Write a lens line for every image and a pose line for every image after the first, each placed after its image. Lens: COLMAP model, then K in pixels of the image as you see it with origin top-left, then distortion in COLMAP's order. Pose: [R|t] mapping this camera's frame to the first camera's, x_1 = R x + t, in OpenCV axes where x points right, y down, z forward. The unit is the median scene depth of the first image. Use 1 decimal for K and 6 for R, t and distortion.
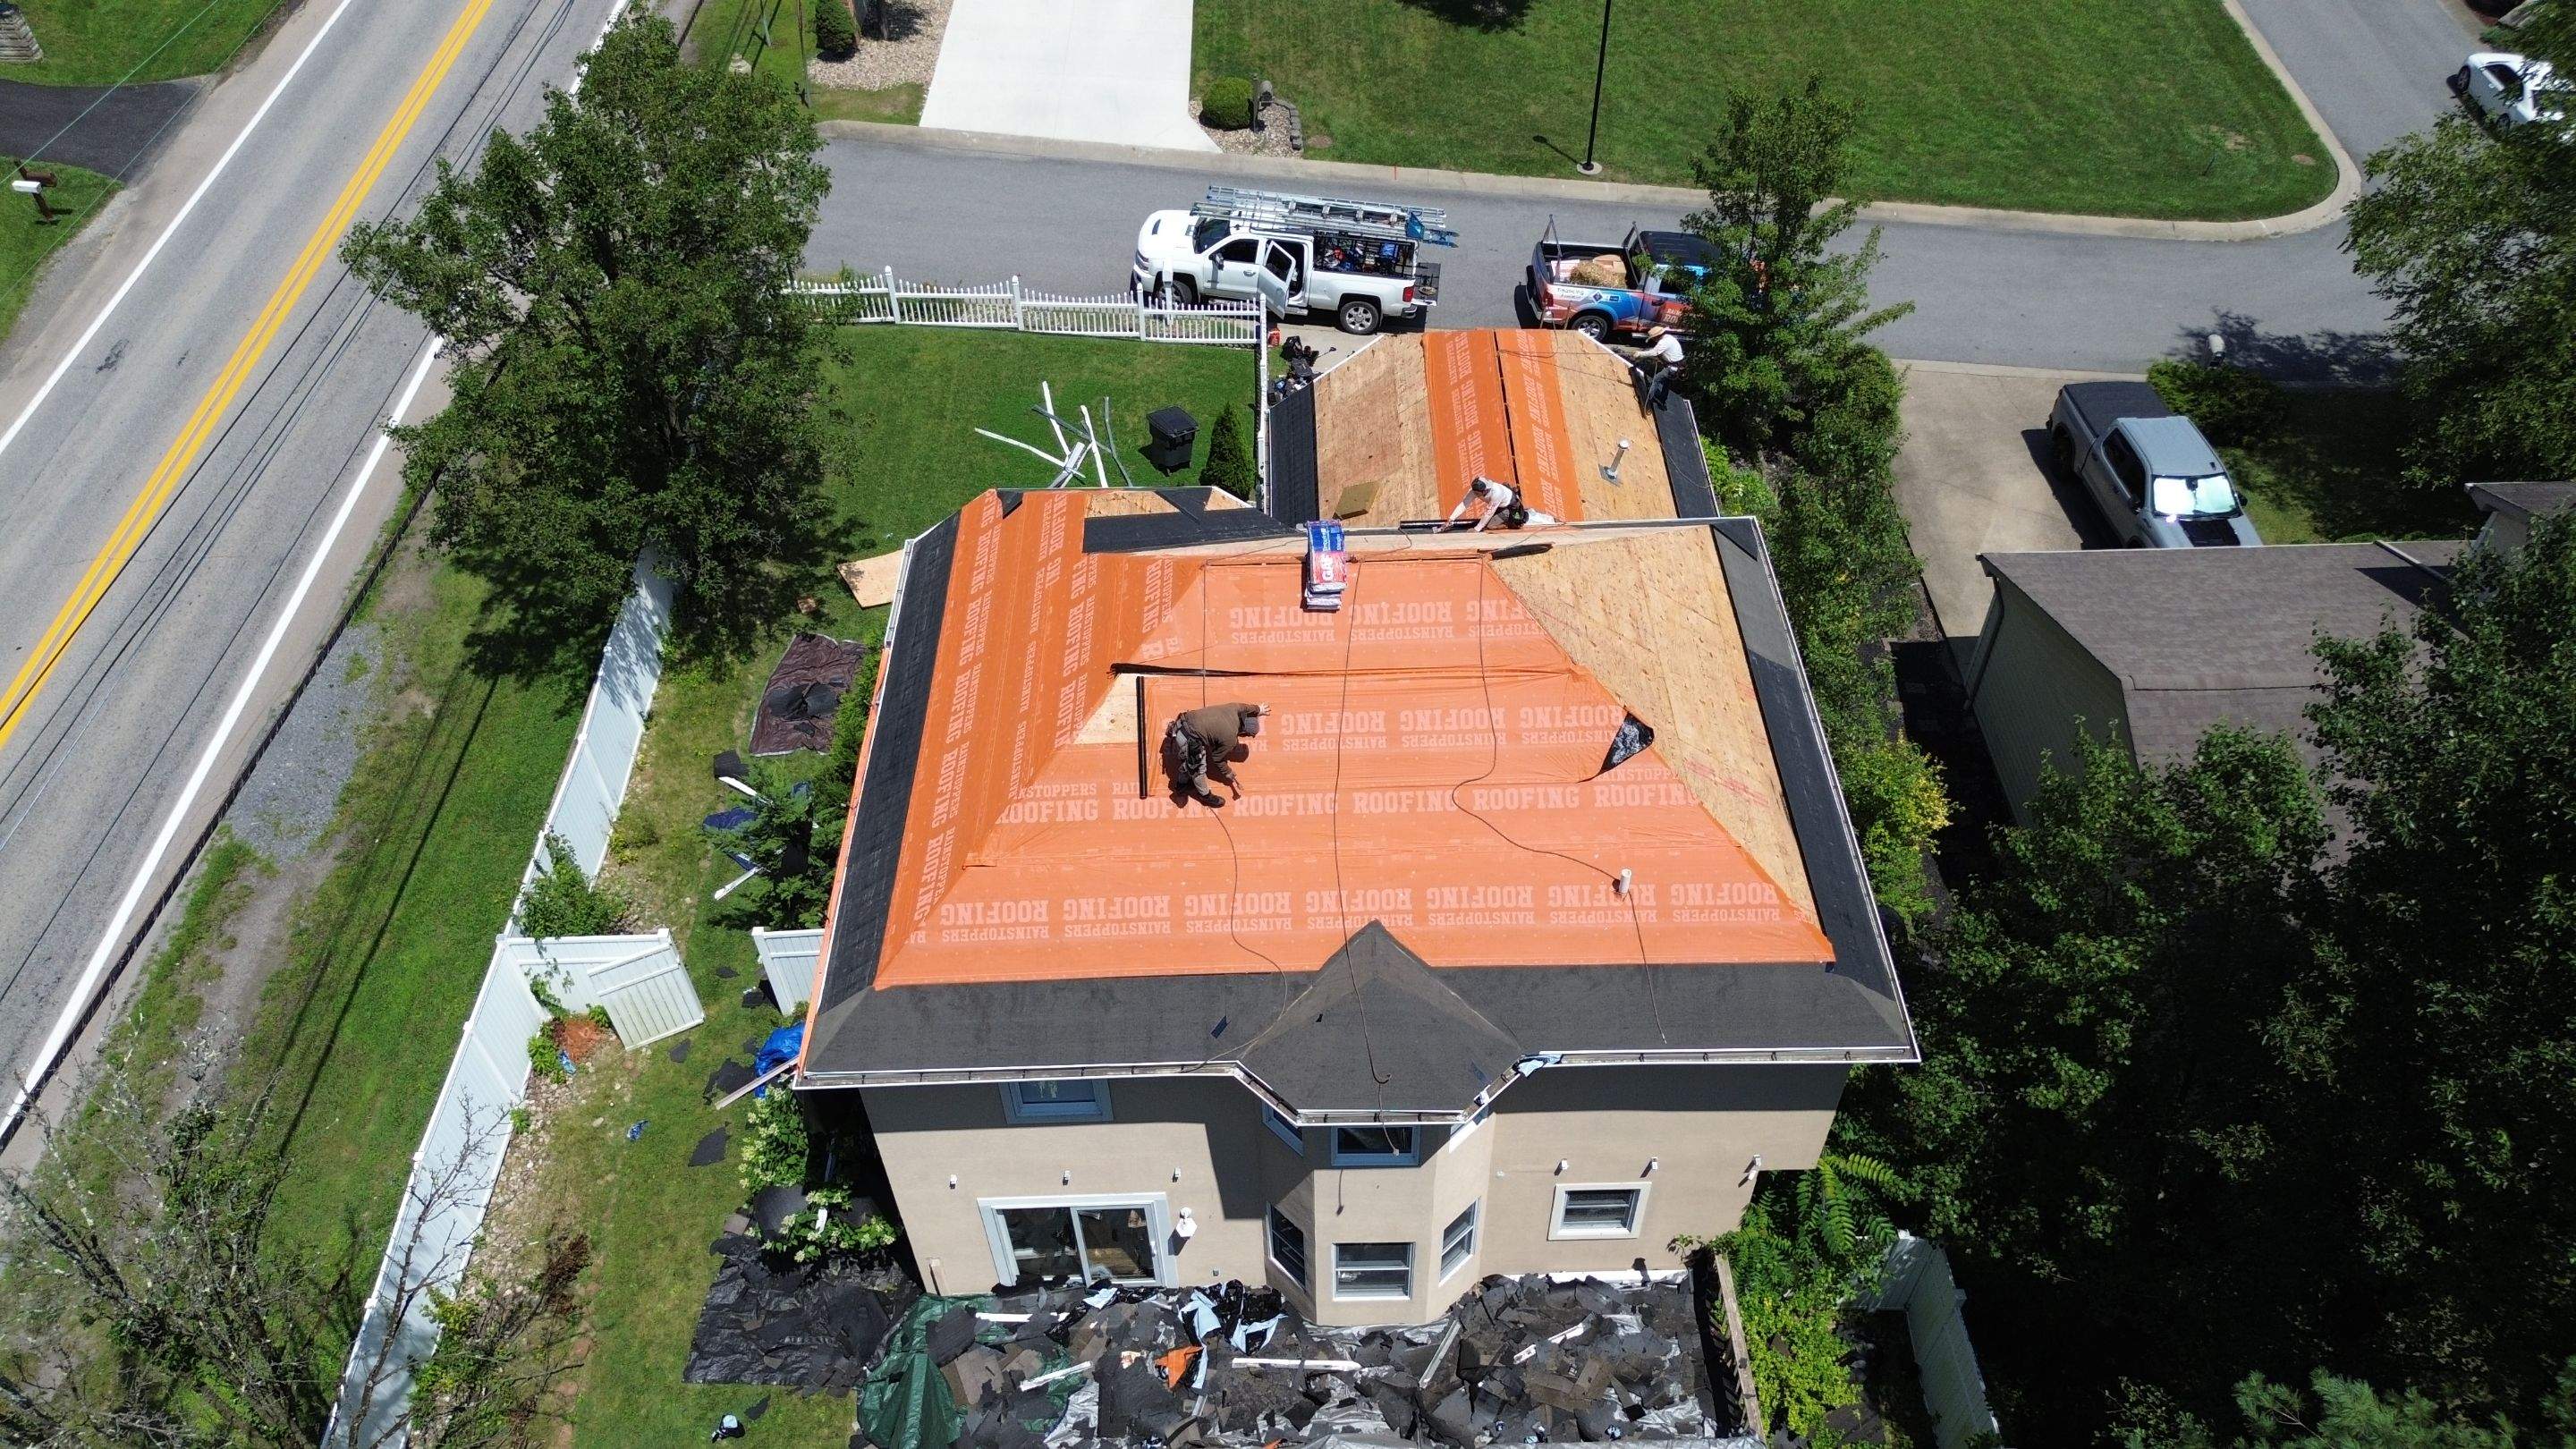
lens RADIAL K [[1849.2, 0, 1304.2], [0, 1849.2, 724.6], [0, 0, 1]] dist [0.020903, -0.000560]
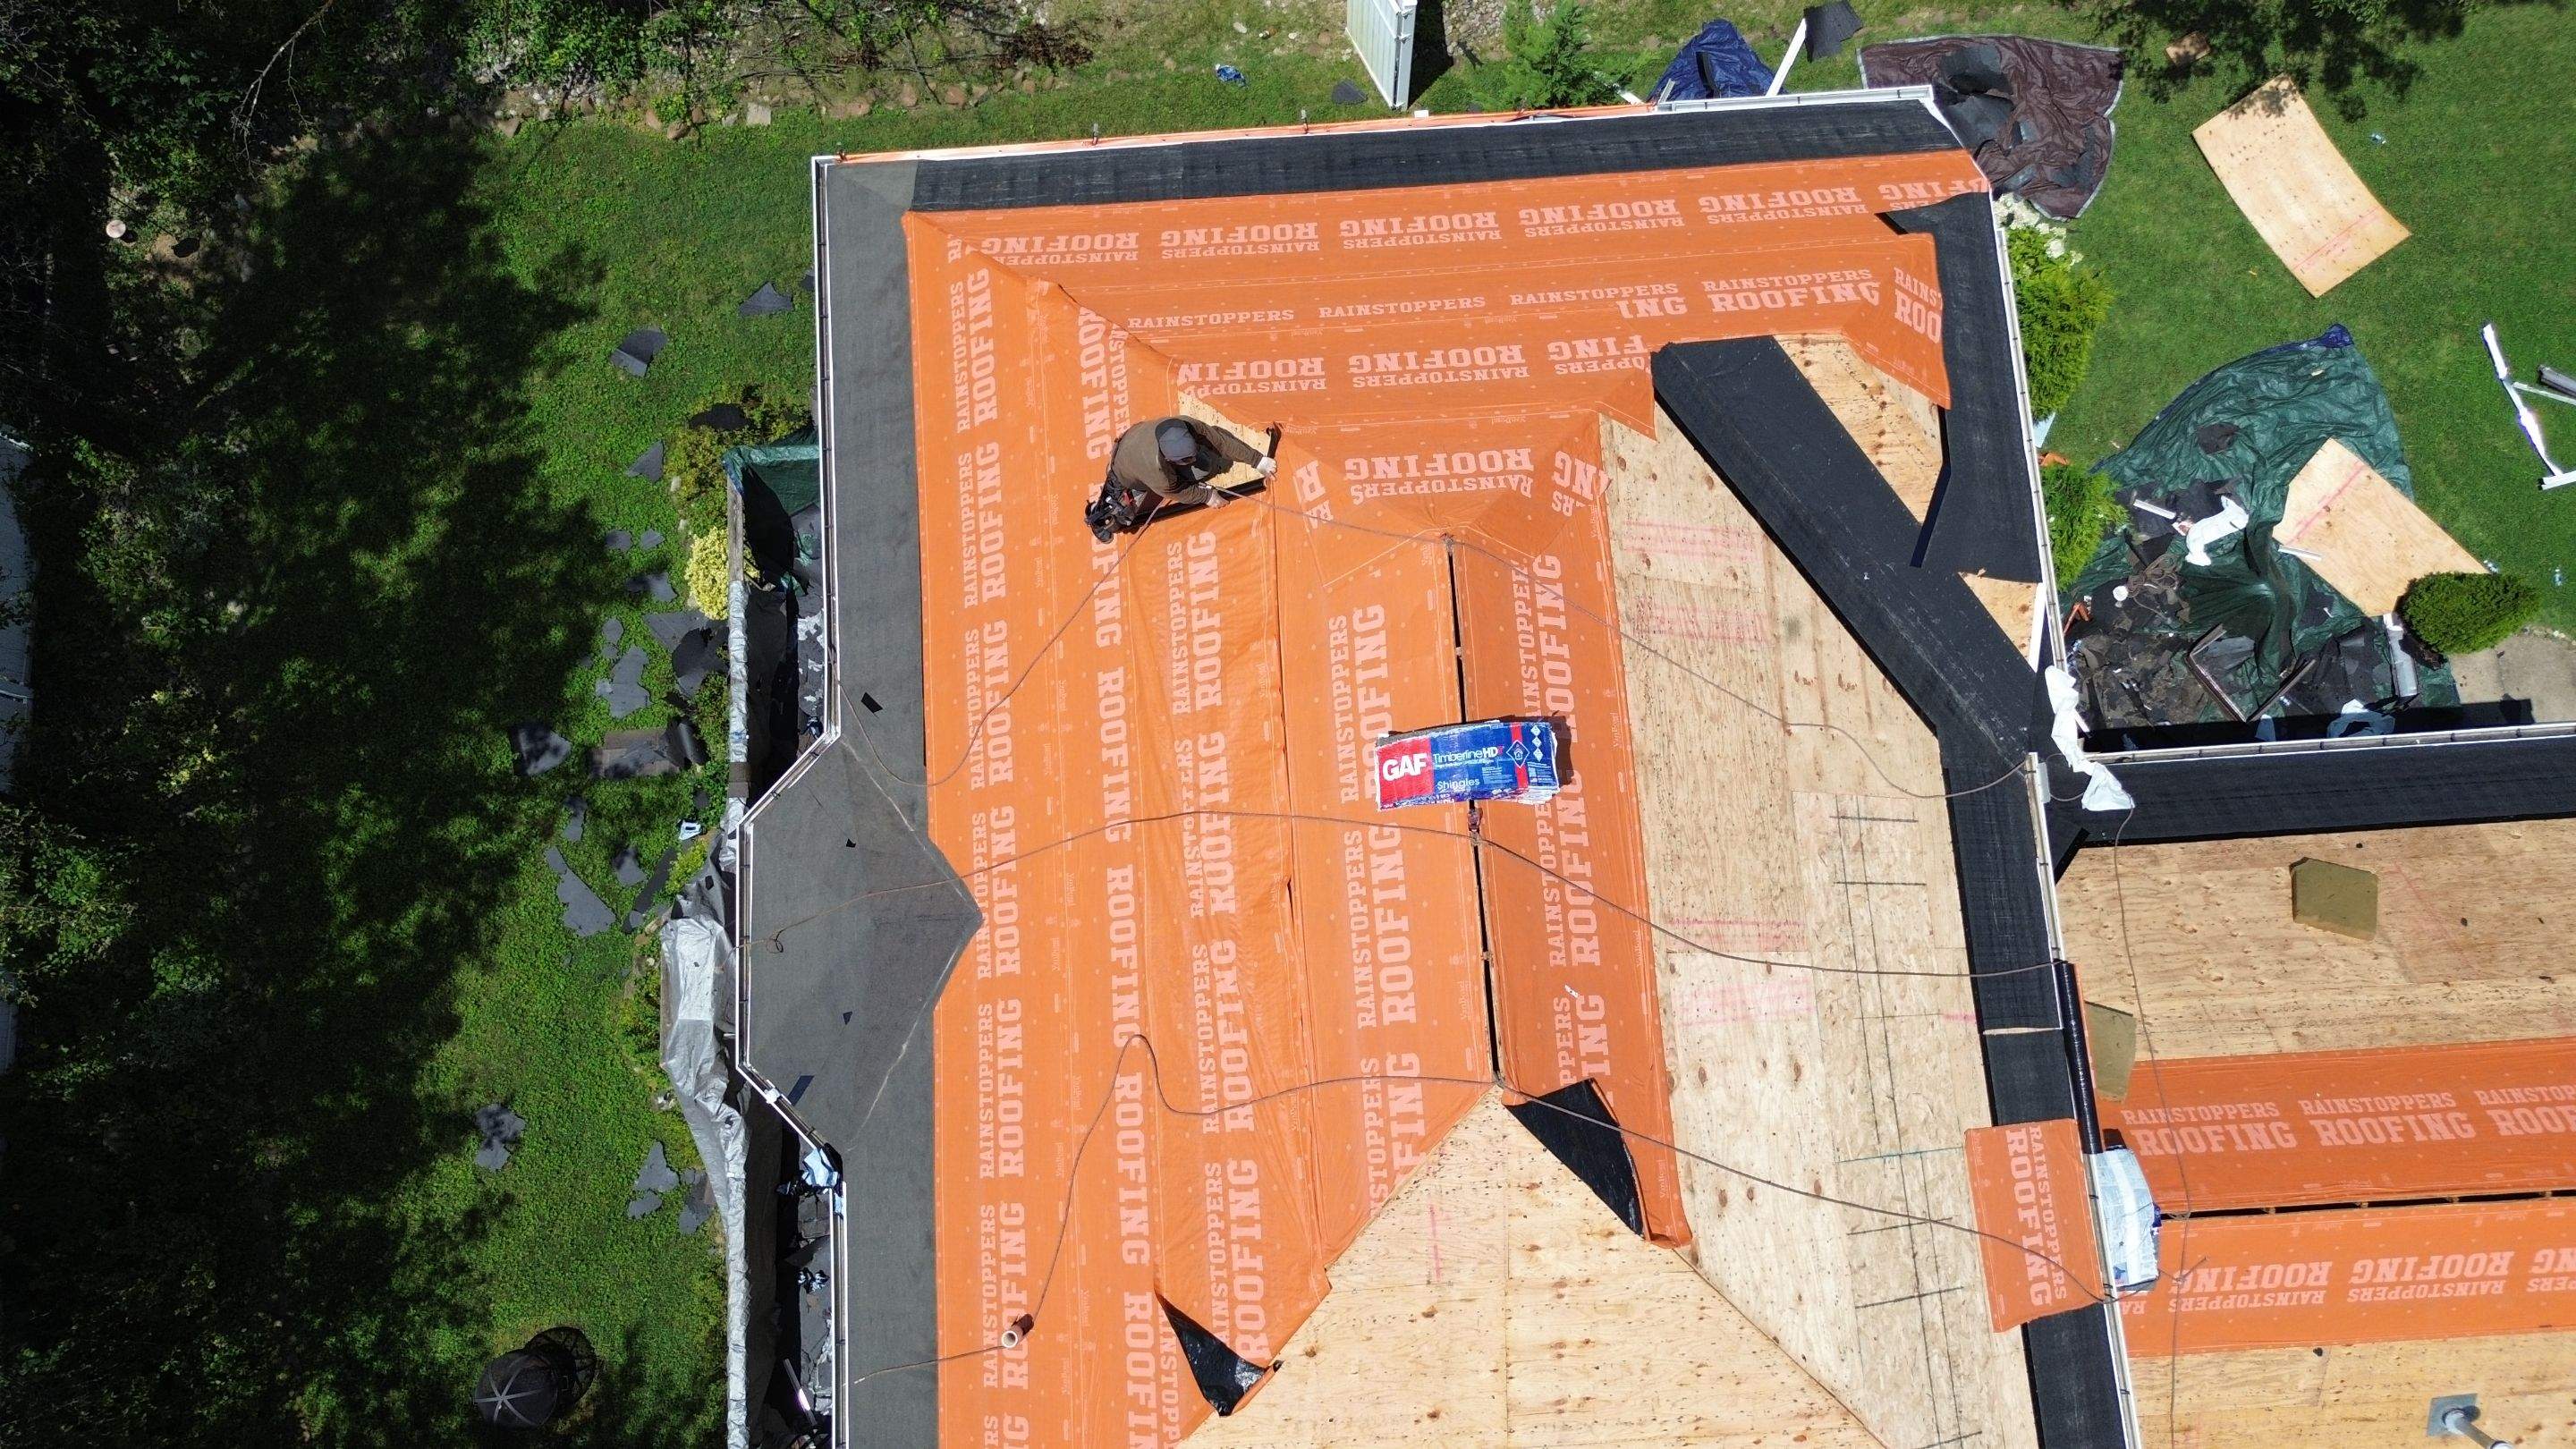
lens RADIAL K [[1849.2, 0, 1304.2], [0, 1849.2, 724.6], [0, 0, 1]] dist [0.020903, -0.000560]
pose [[0.041547, 0.982091, -0.183771, 0.067103], [-0.705480, 0.159080, 0.690646, -0.300060], [0.707511, 0.100953, 0.699455, 0.450823]]
